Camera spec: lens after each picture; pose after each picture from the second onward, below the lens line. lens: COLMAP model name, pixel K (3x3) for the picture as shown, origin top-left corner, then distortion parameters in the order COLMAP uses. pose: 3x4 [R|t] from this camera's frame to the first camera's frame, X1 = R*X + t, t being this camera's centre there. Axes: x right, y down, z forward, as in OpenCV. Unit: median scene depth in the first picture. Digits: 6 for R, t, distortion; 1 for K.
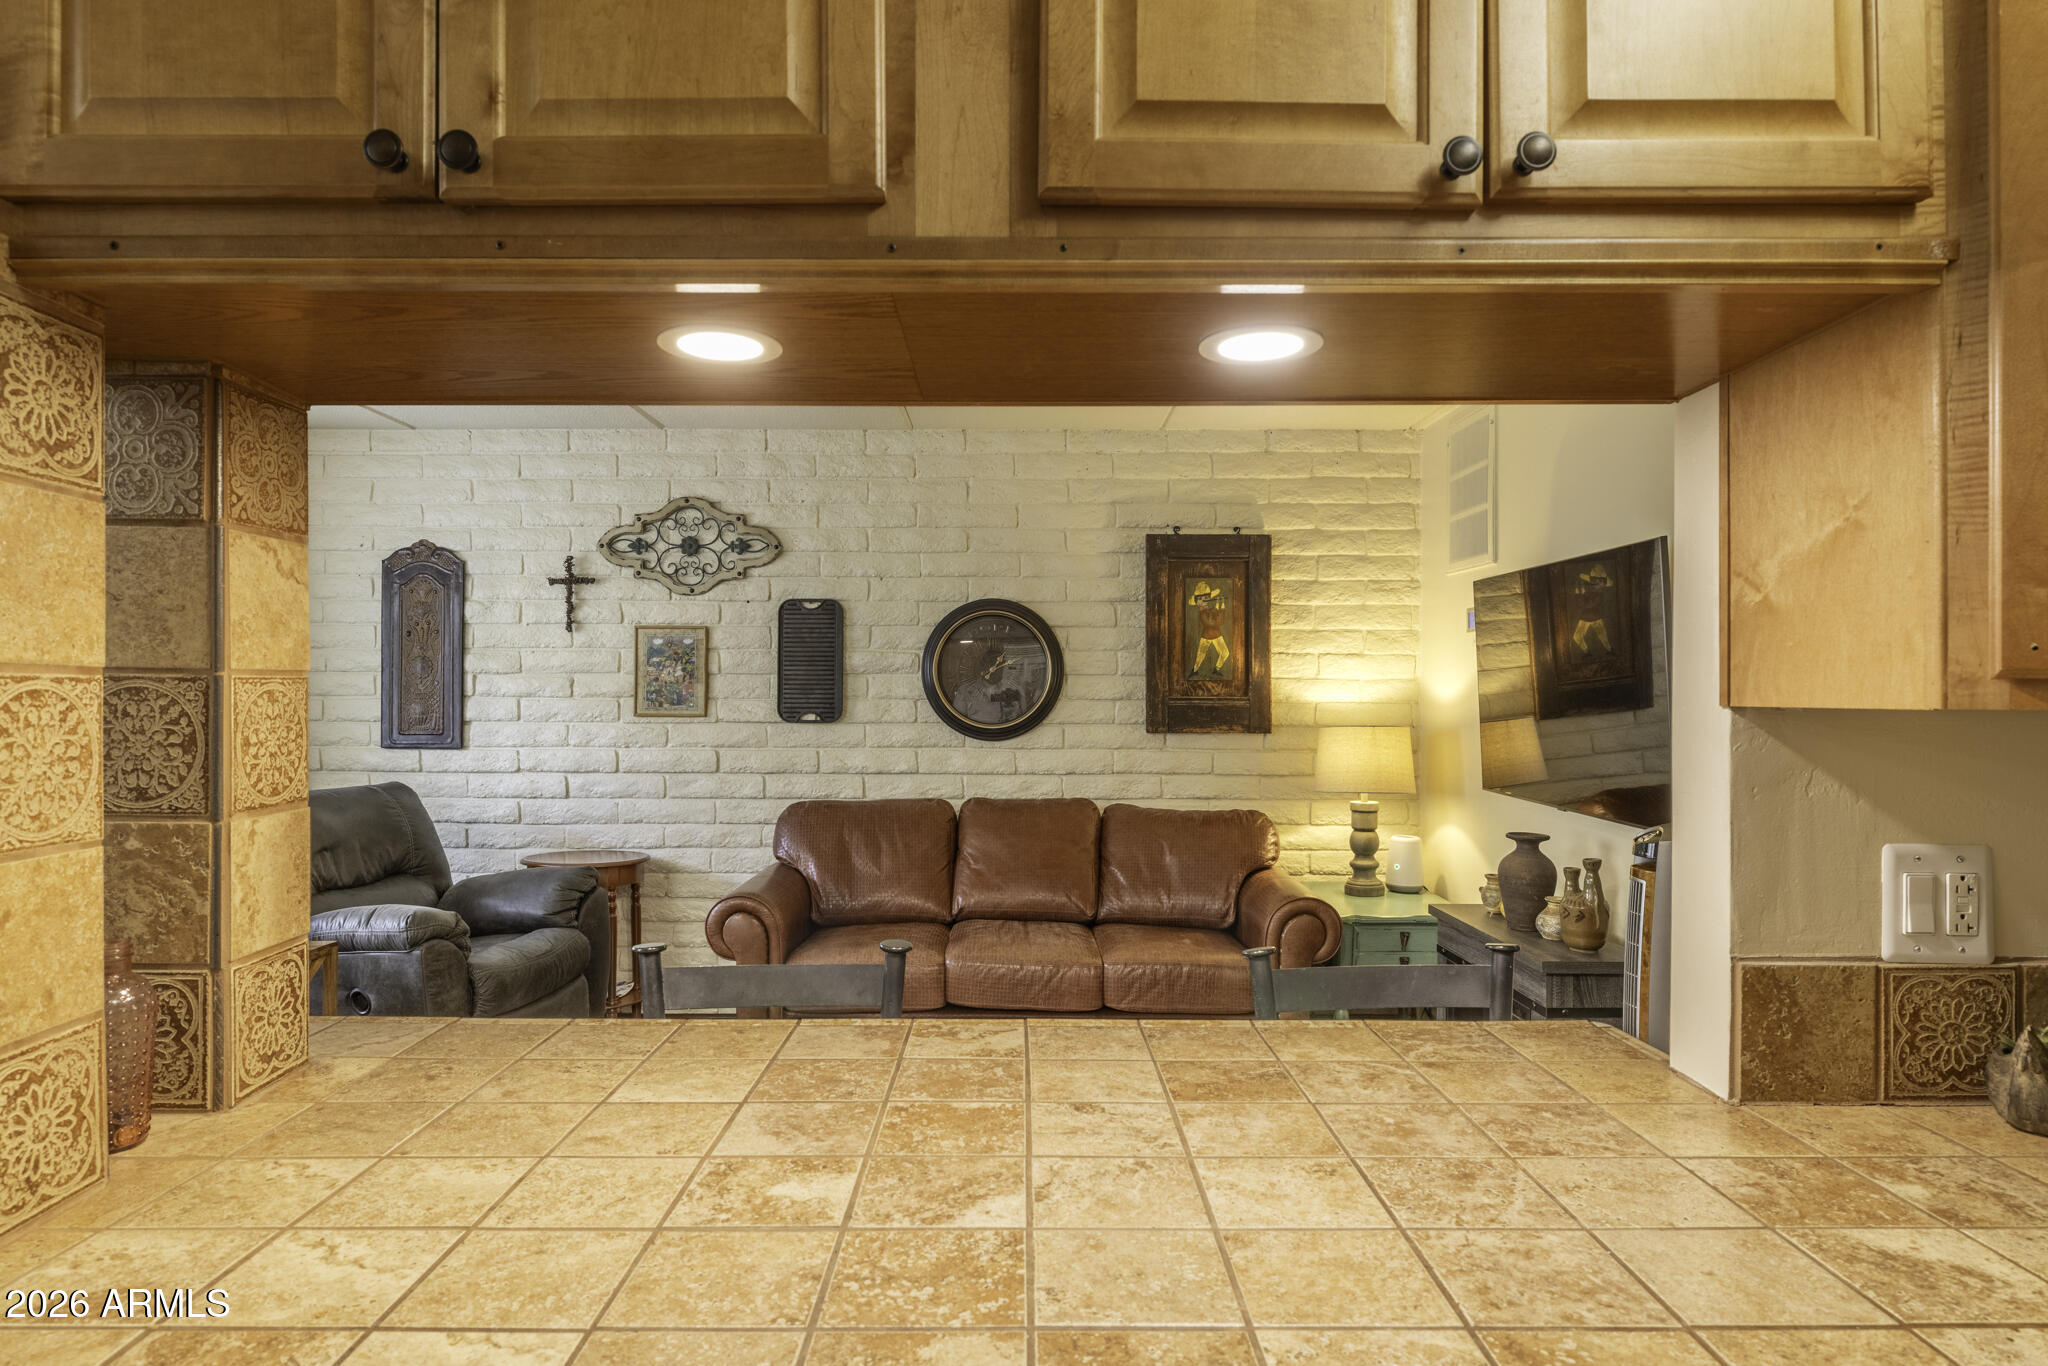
lens RADIAL K [[1211.1, 0, 1007.1], [0, 1211.1, 691.0], [0, 0, 1]] dist [-0.012378, 0.003658]
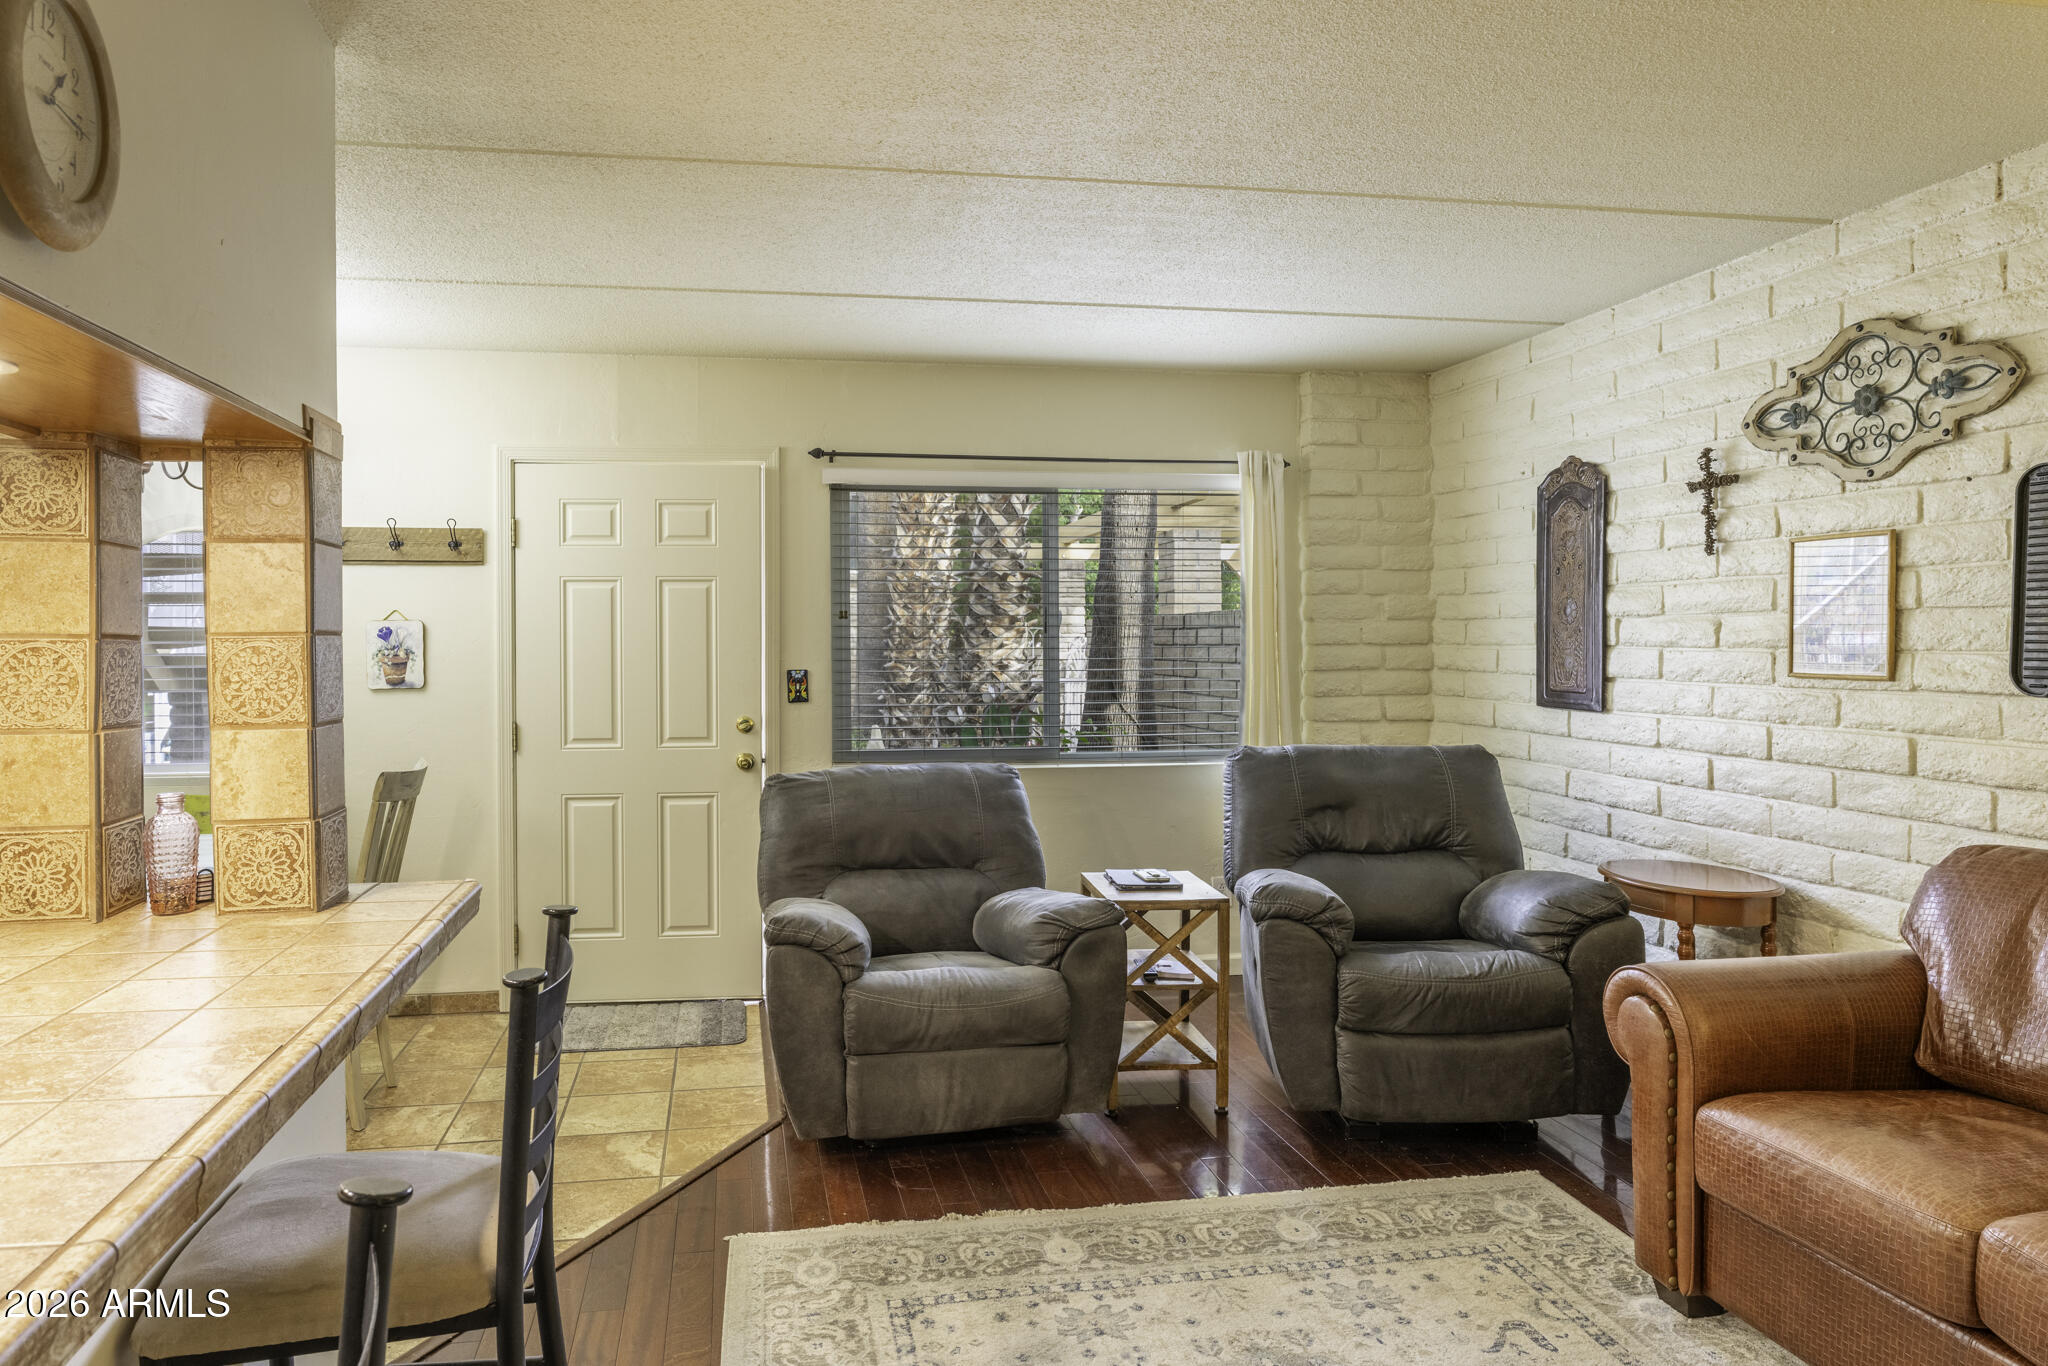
lens RADIAL K [[1211.1, 0, 909.4], [0, 1211.1, 651.6], [0, 0, 1]] dist [-0.012378, 0.003658]
pose [[0.149707, 0.006611, -0.988708, 0.266903], [0.005210, 0.999958, 0.007475, -0.000168], [0.988717, -0.006270, 0.149667, 0.429912]]
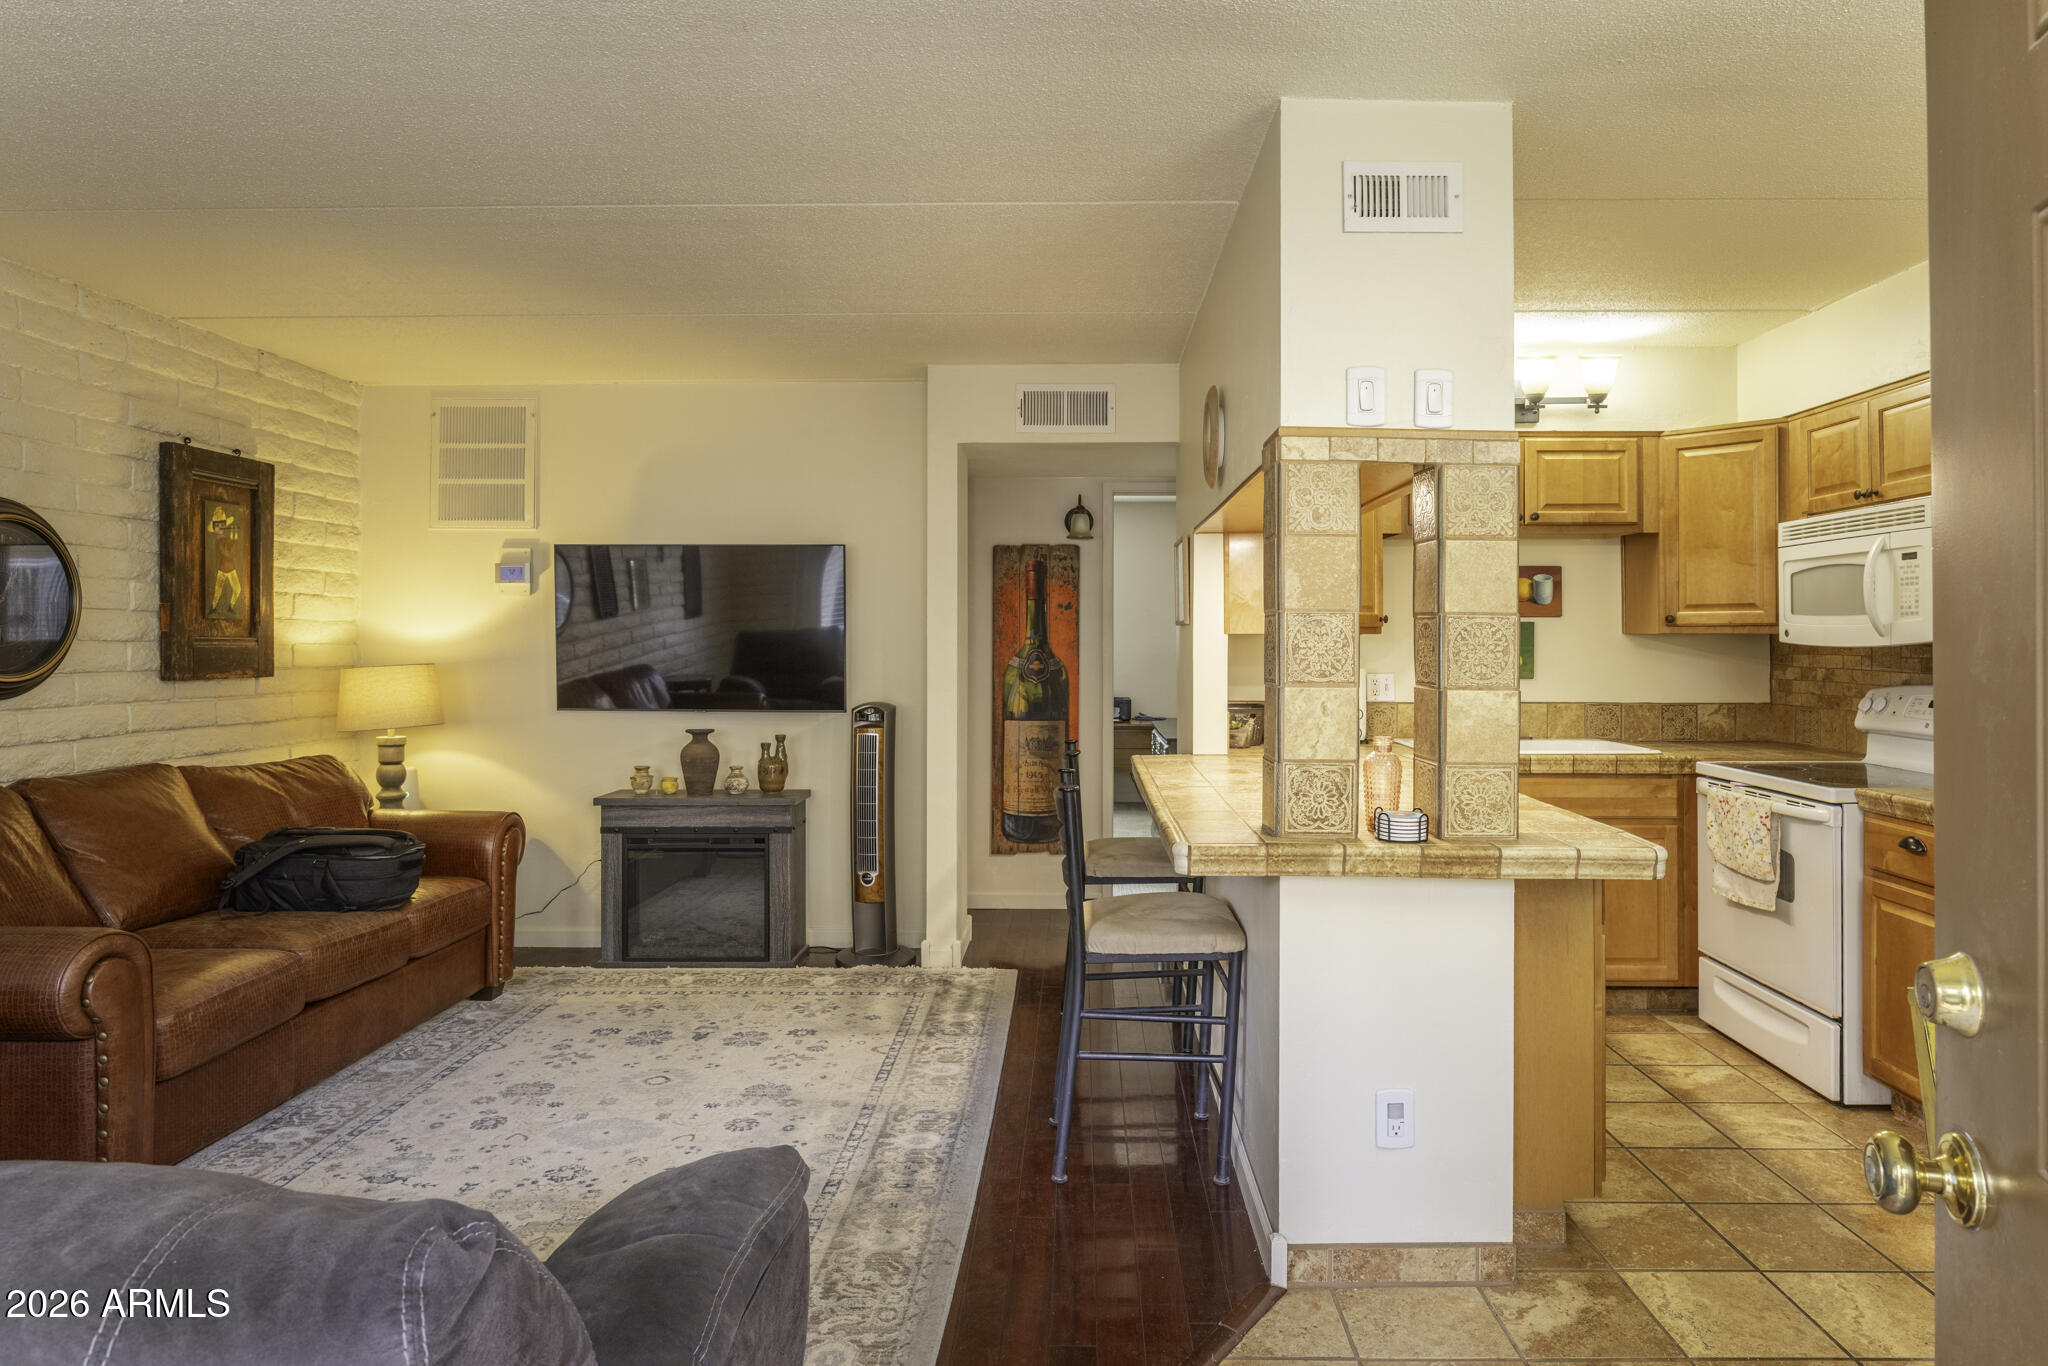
lens RADIAL K [[1211.1, 0, 1078.1], [0, 1211.1, 627.9], [0, 0, 1]] dist [-0.012378, 0.003658]
pose [[-0.002631, 0.009939, 0.999947, -0.705457], [0.000974, 0.999950, -0.009937, 0.006934], [-0.999996, 0.000948, -0.002640, 0.375994]]
